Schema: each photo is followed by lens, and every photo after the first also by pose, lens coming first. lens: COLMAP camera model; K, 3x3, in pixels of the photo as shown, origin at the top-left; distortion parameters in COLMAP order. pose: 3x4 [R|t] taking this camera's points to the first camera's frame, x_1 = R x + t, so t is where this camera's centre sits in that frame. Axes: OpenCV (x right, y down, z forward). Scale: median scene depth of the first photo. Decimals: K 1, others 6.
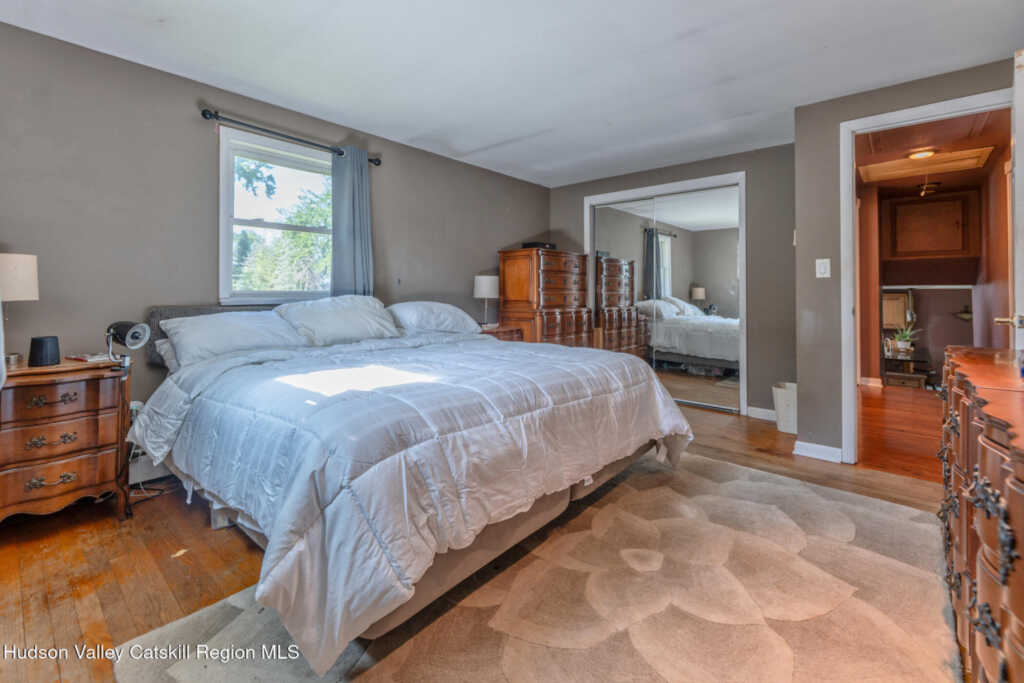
lens RADIAL K [[438.5, 0, 513.6], [0, 438.5, 285.9], [0, 0, 1]] dist [0.059884, -0.000002]
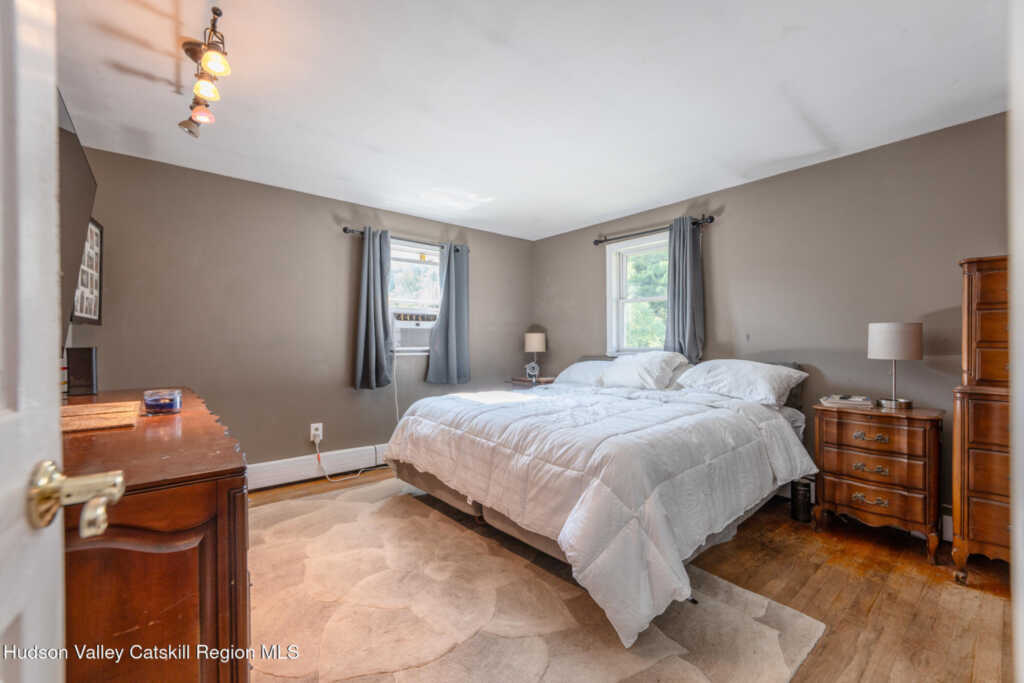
lens RADIAL K [[412.3, 0, 510.8], [0, 412.3, 342.7], [0, 0, 1]] dist [0.002946, 0.000041]
pose [[-0.132592, -0.002372, -0.991168, 1.149082], [0.008494, 0.999958, -0.003529, 0.000430], [0.991134, -0.008887, -0.132566, 1.129371]]
